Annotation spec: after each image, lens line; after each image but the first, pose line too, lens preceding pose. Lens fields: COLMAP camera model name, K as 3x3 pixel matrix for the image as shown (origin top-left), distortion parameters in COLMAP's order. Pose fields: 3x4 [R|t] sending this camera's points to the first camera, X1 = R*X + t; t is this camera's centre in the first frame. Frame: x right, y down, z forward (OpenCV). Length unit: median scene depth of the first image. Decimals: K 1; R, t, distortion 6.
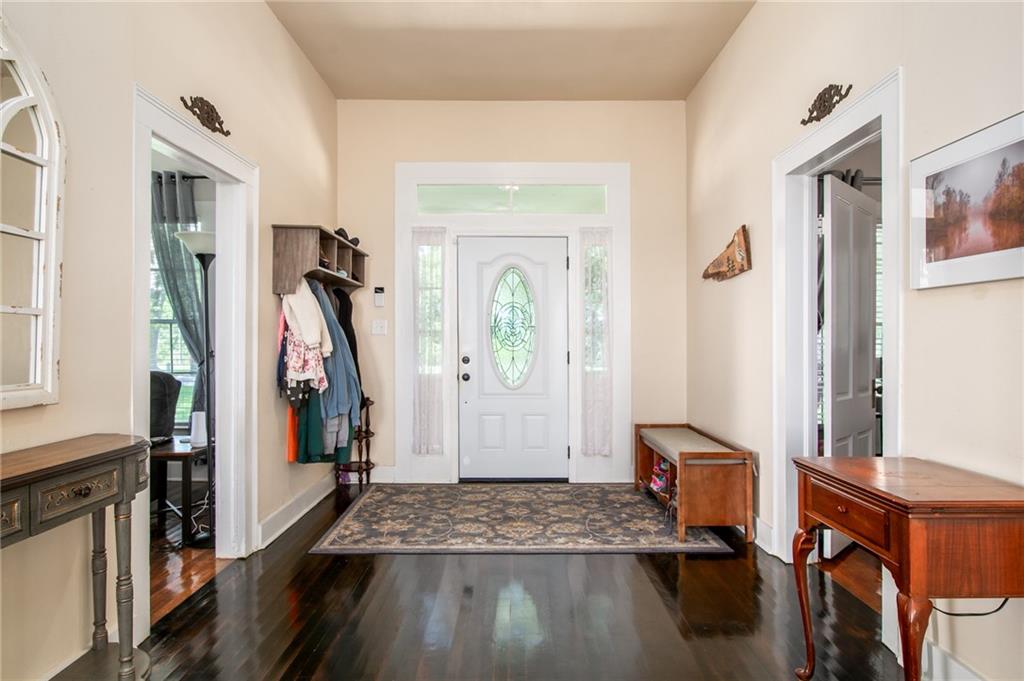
lens RADIAL K [[618.0, 0, 513.7], [0, 618.0, 346.0], [0, 0, 1]] dist [-0.010392, -0.000656]
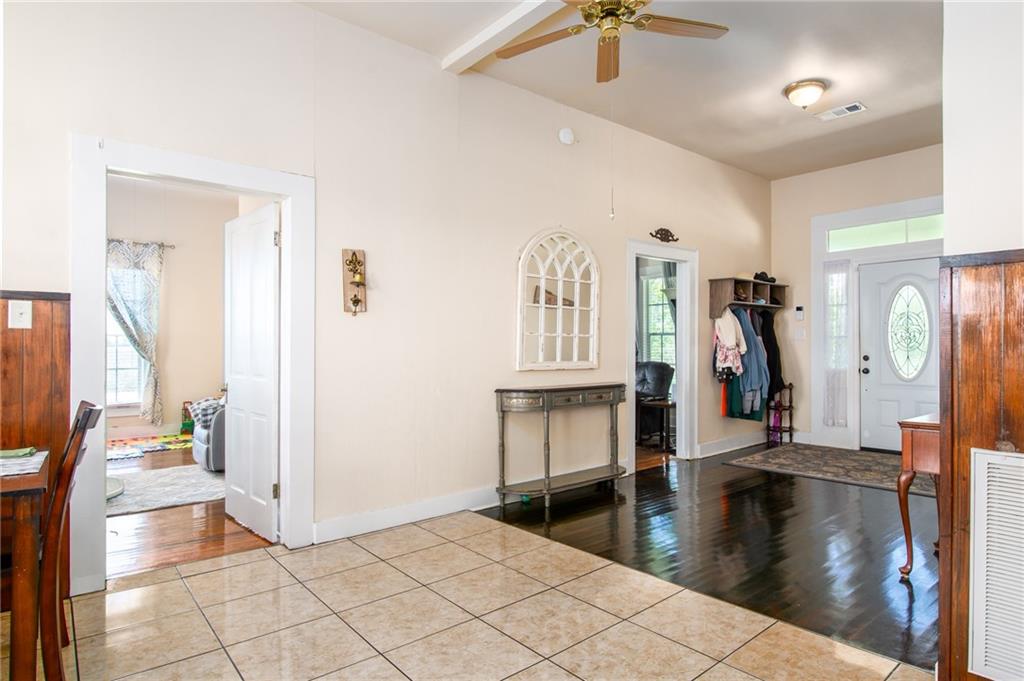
lens RADIAL K [[559.2, 0, 511.9], [0, 559.2, 347.0], [0, 0, 1]] dist [-0.000726, 0.000435]
pose [[0.630807, -0.007407, -0.775904, 0.470431], [0.002632, 0.999969, -0.007406, 0.007779], [0.775935, 0.002630, 0.630807, -0.430593]]
